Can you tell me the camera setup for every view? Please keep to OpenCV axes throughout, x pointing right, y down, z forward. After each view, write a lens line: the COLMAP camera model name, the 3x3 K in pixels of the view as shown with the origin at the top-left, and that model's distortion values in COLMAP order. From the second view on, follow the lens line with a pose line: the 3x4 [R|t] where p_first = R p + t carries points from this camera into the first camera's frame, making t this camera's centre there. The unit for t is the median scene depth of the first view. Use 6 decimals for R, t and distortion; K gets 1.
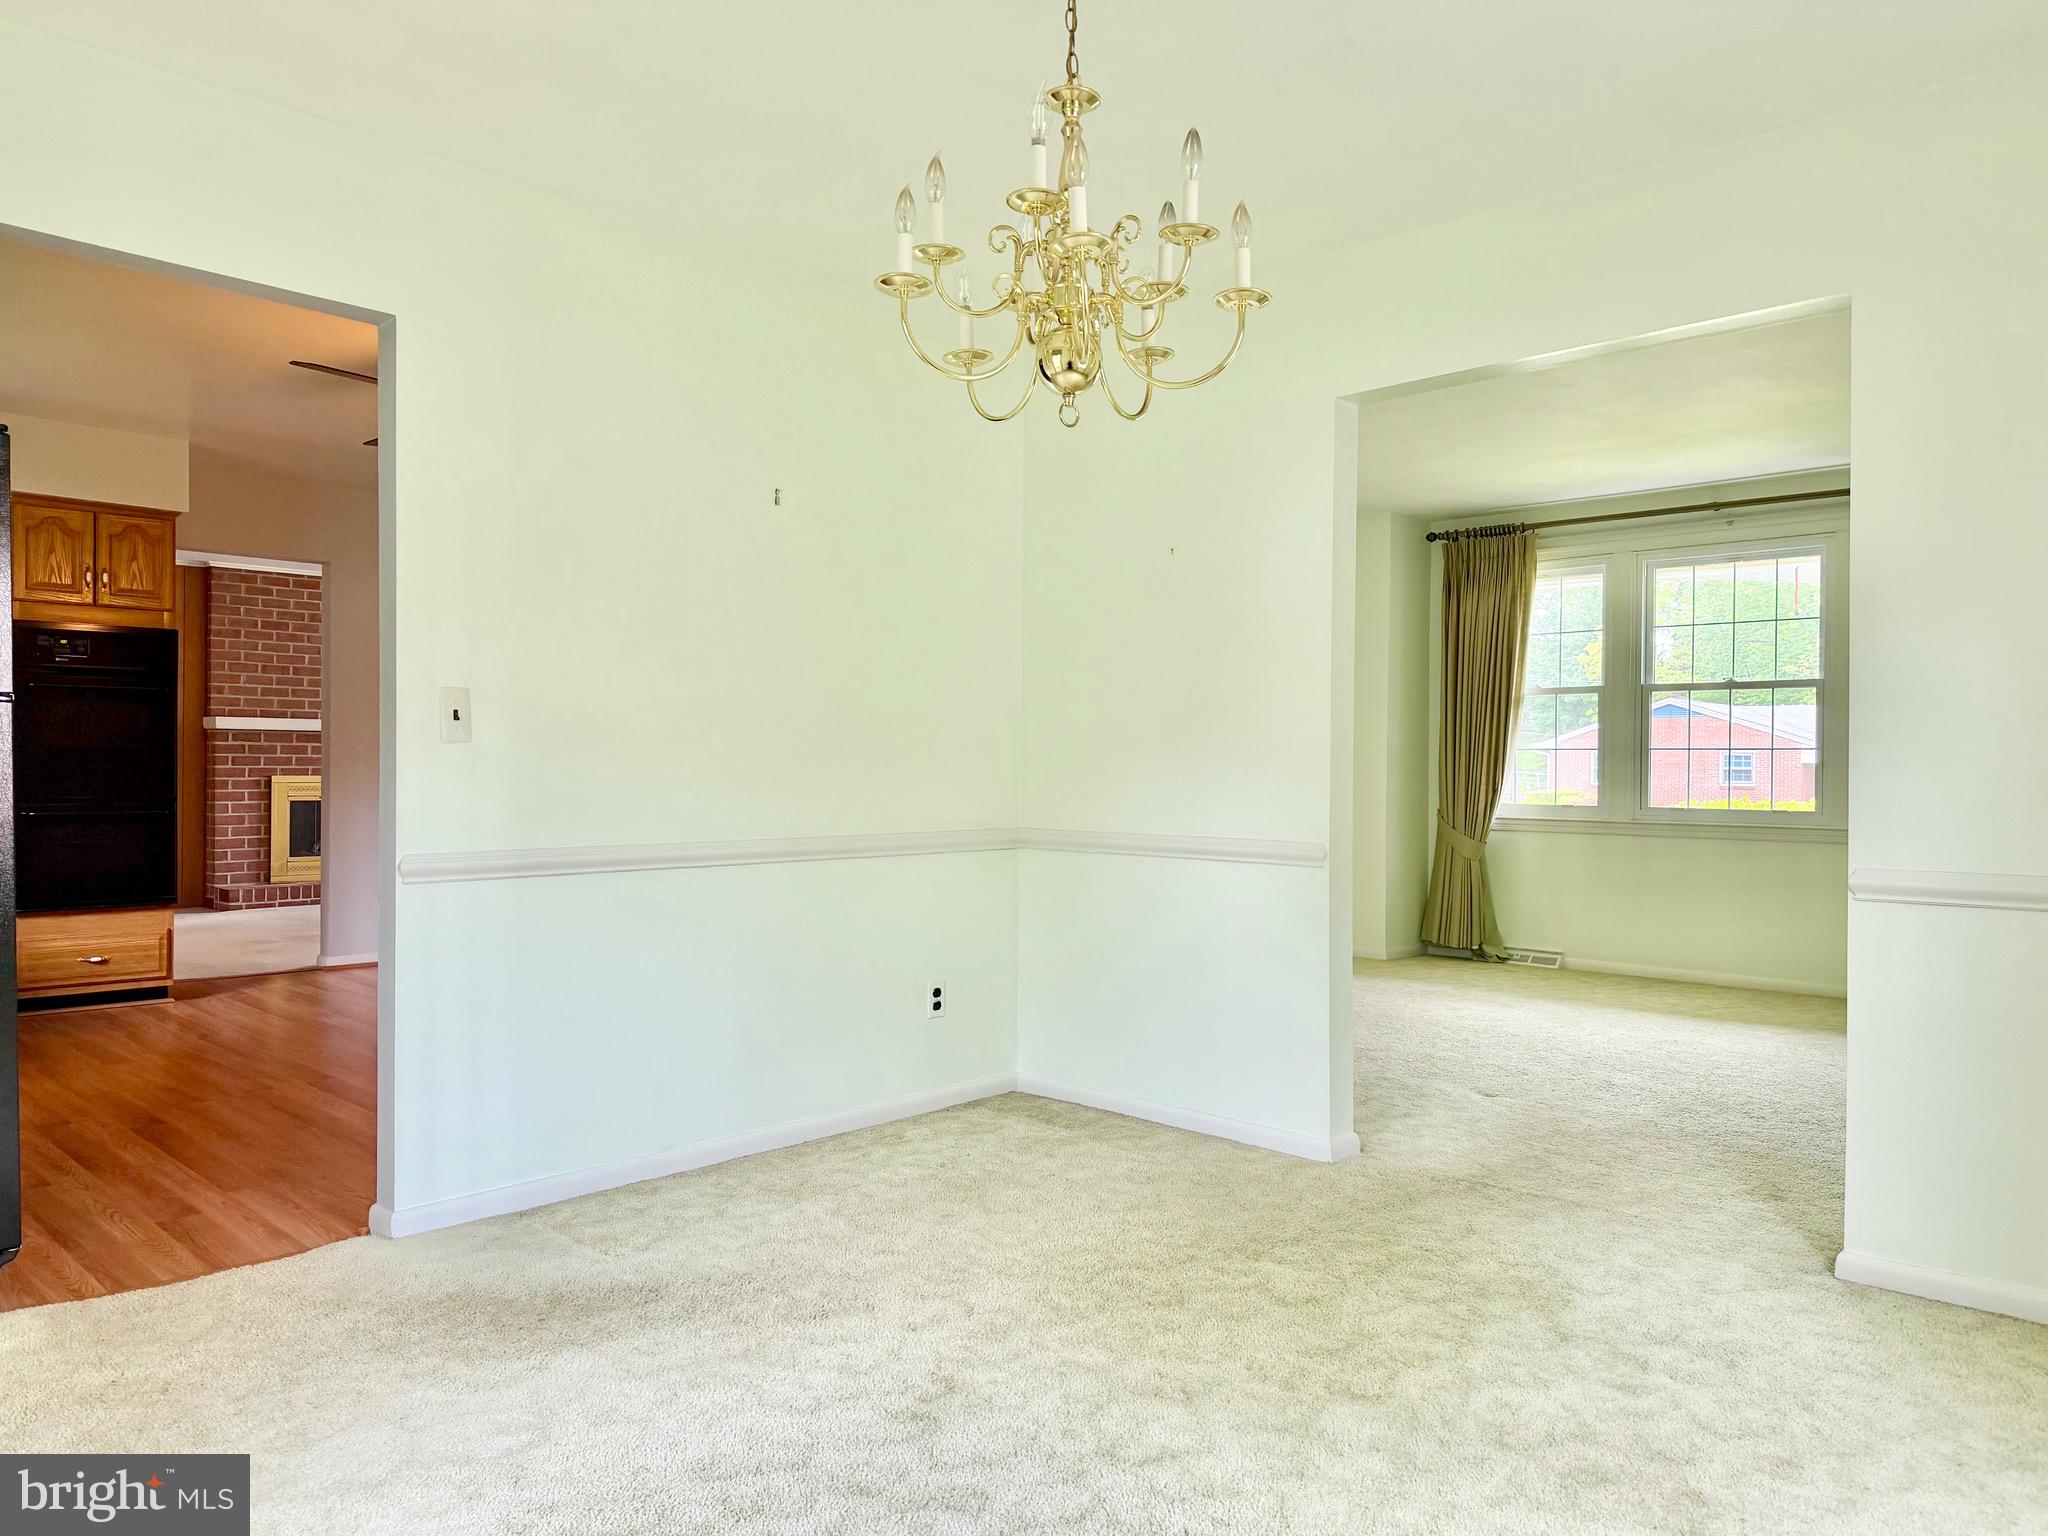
lens RADIAL K [[1423.6, 0, 1026.6], [0, 1423.6, 762.6], [0, 0, 1]] dist [0.093027, -0.107938]
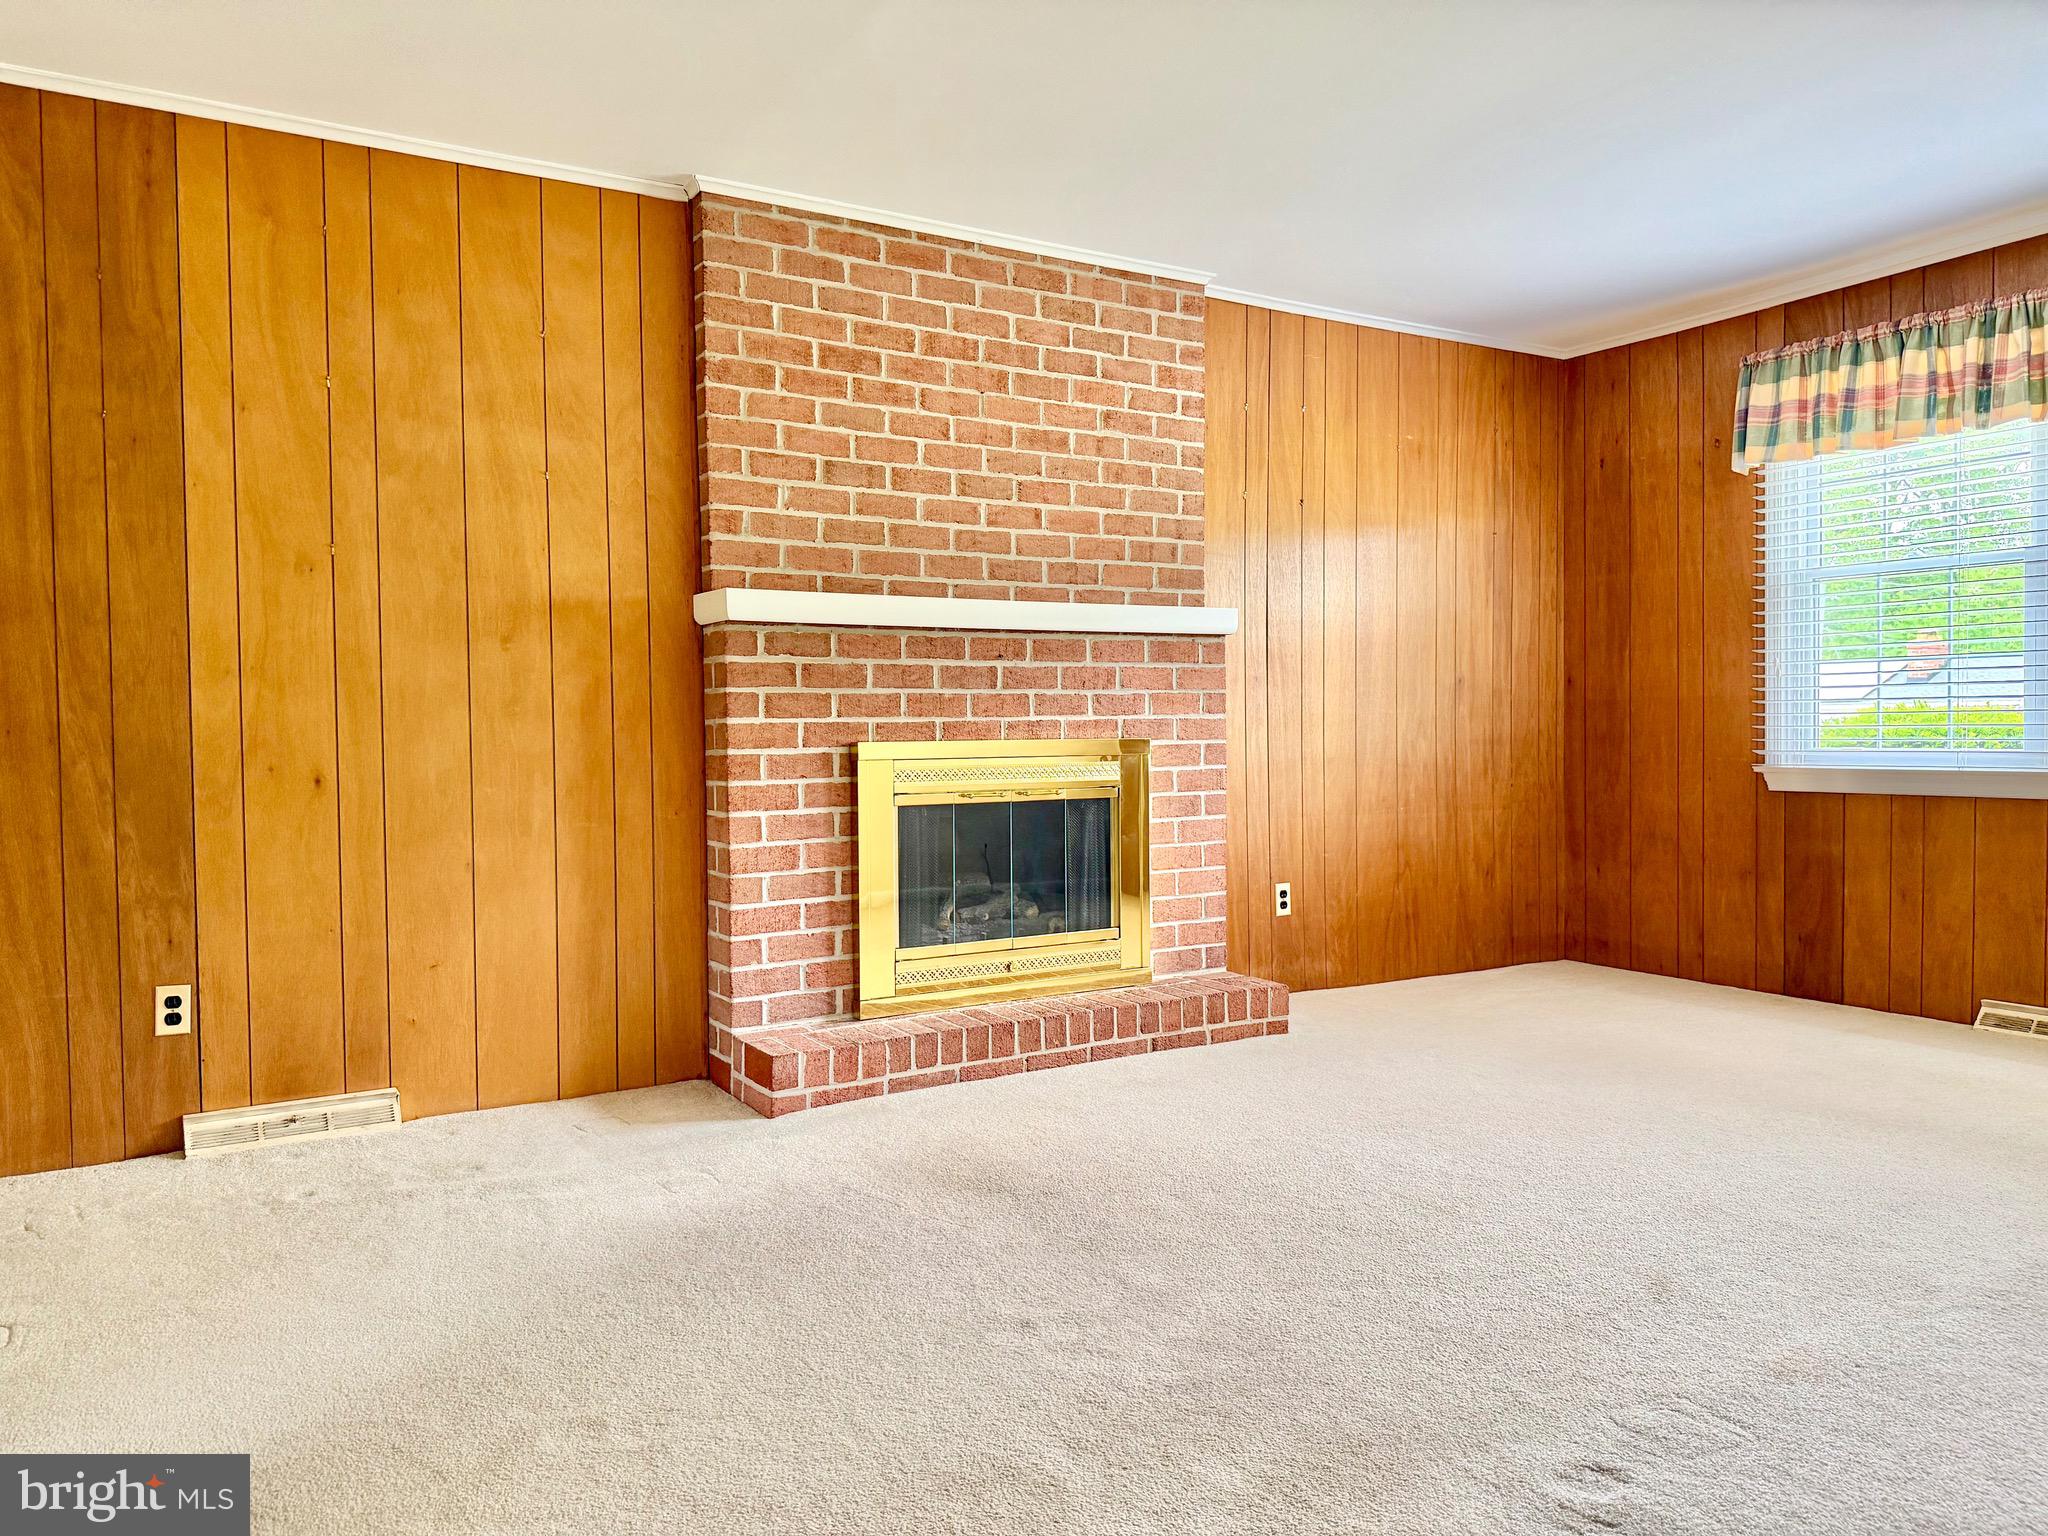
lens RADIAL K [[1423.6, 0, 1043.2], [0, 1423.6, 780.4], [0, 0, 1]] dist [0.093027, -0.107938]
pose [[0.968167, -0.001060, -0.250303, -0.381089], [0.012387, 0.998969, 0.043680, 0.003069], [0.249999, -0.045390, 0.967182, 0.648970]]
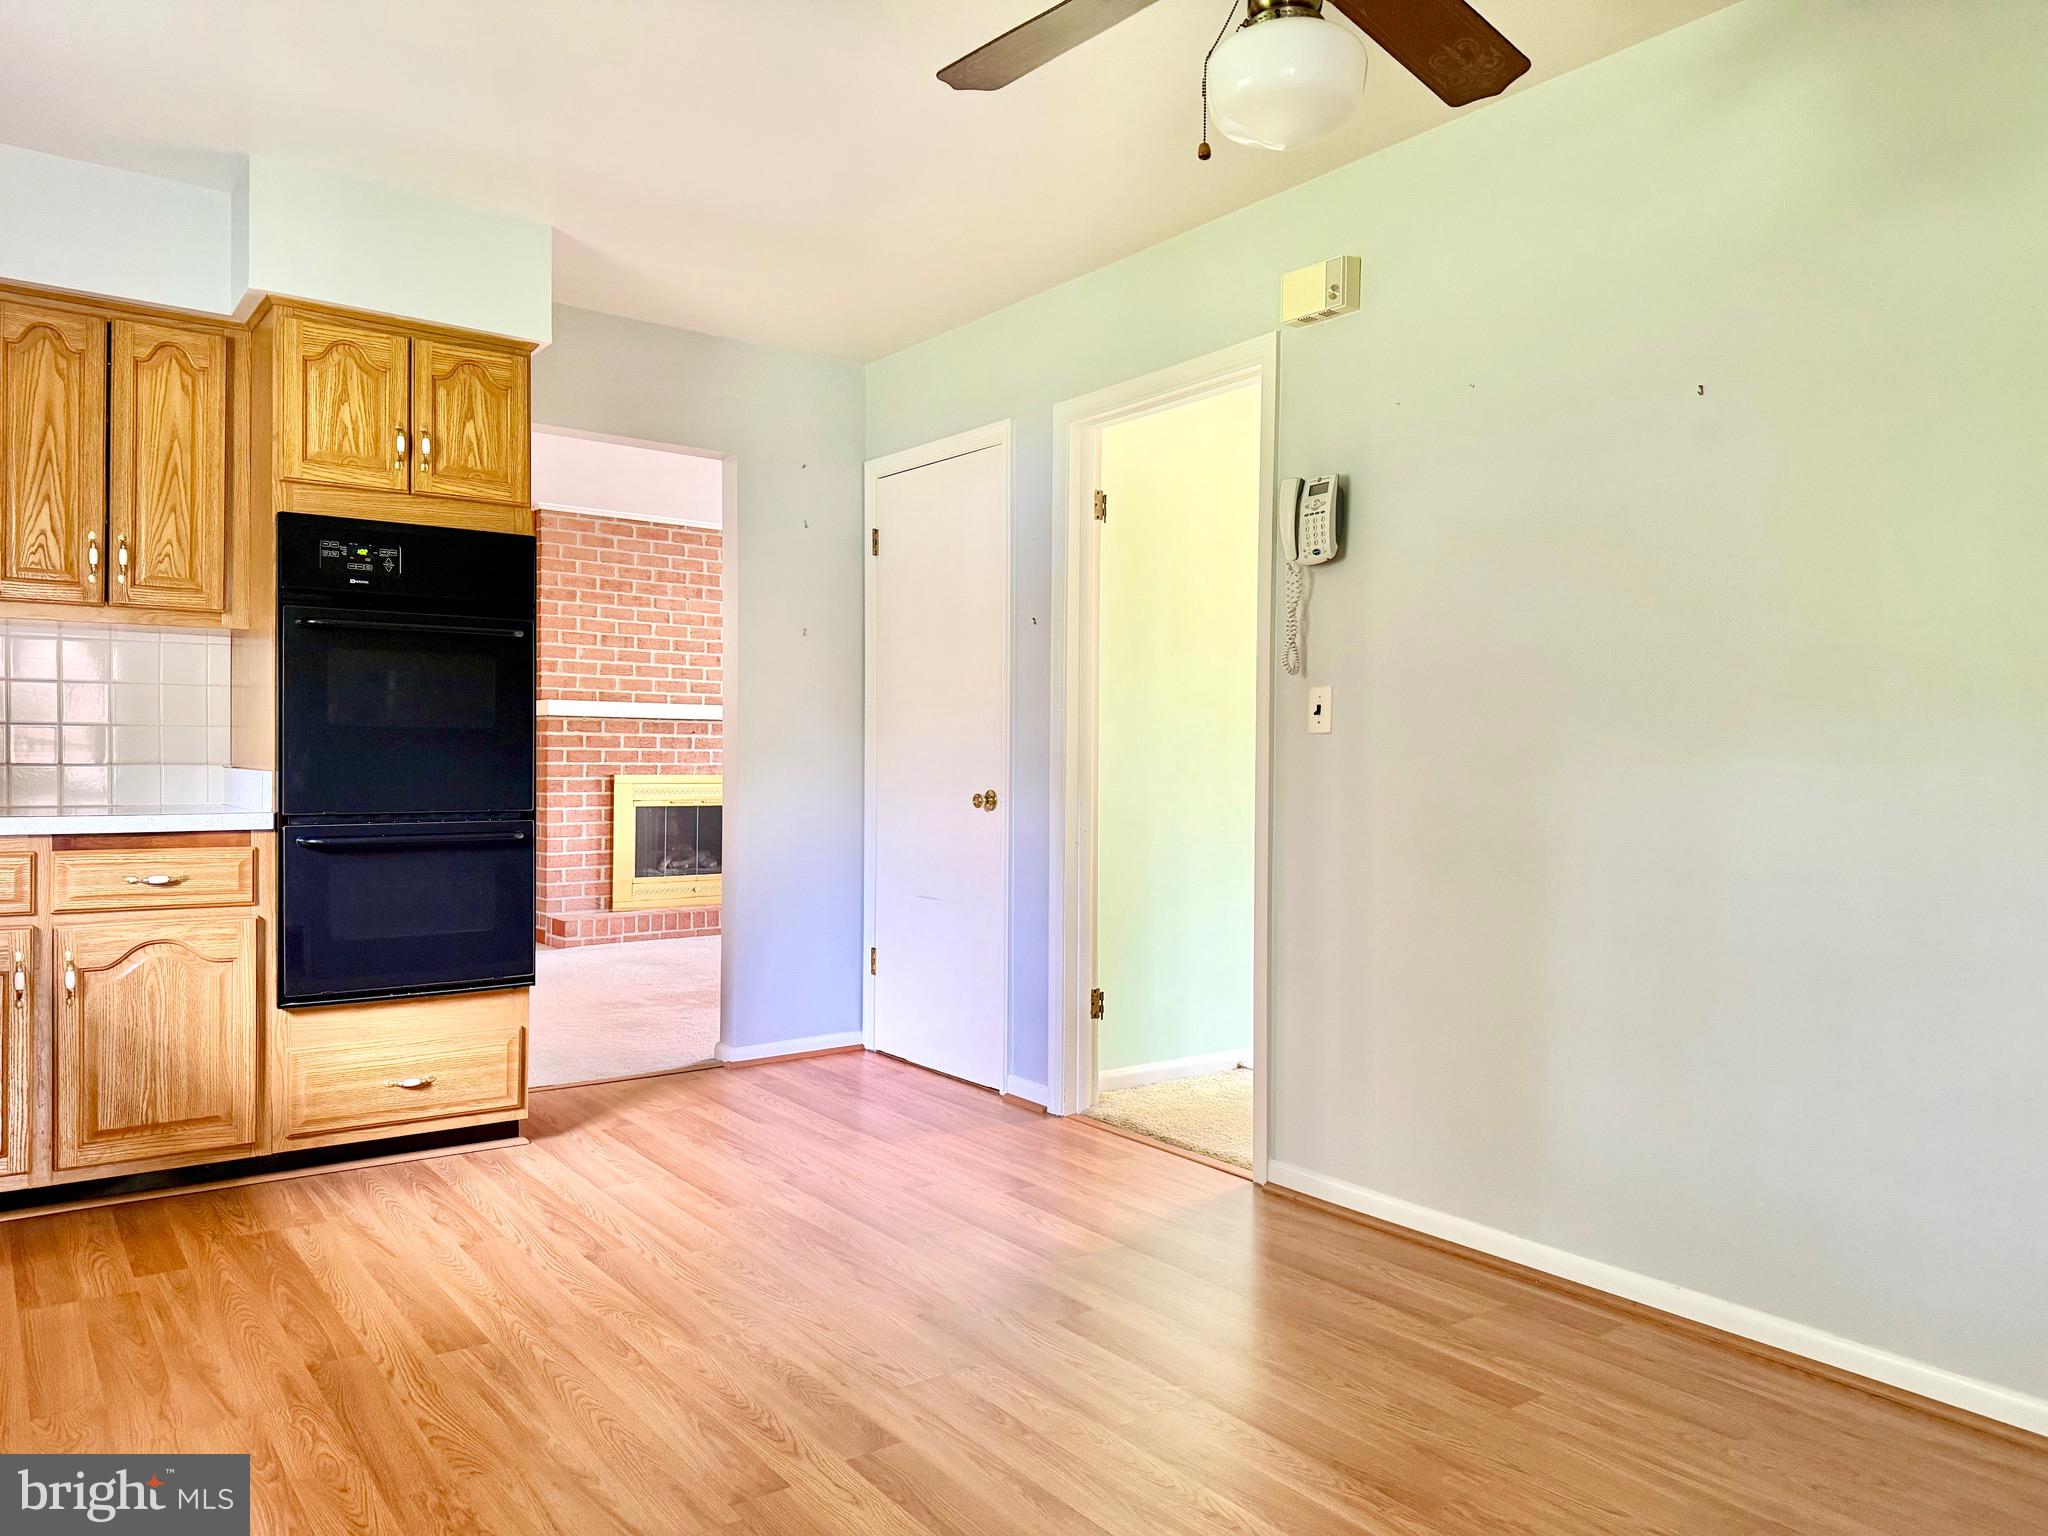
lens RADIAL K [[1423.6, 0, 1062.3], [0, 1423.6, 764.1], [0, 0, 1]] dist [0.093027, -0.107938]
pose [[0.990061, 0.001305, -0.140632, -0.171306], [-0.001107, 0.999998, 0.001486, 0.001790], [0.140634, -0.001315, 0.990061, 0.263155]]
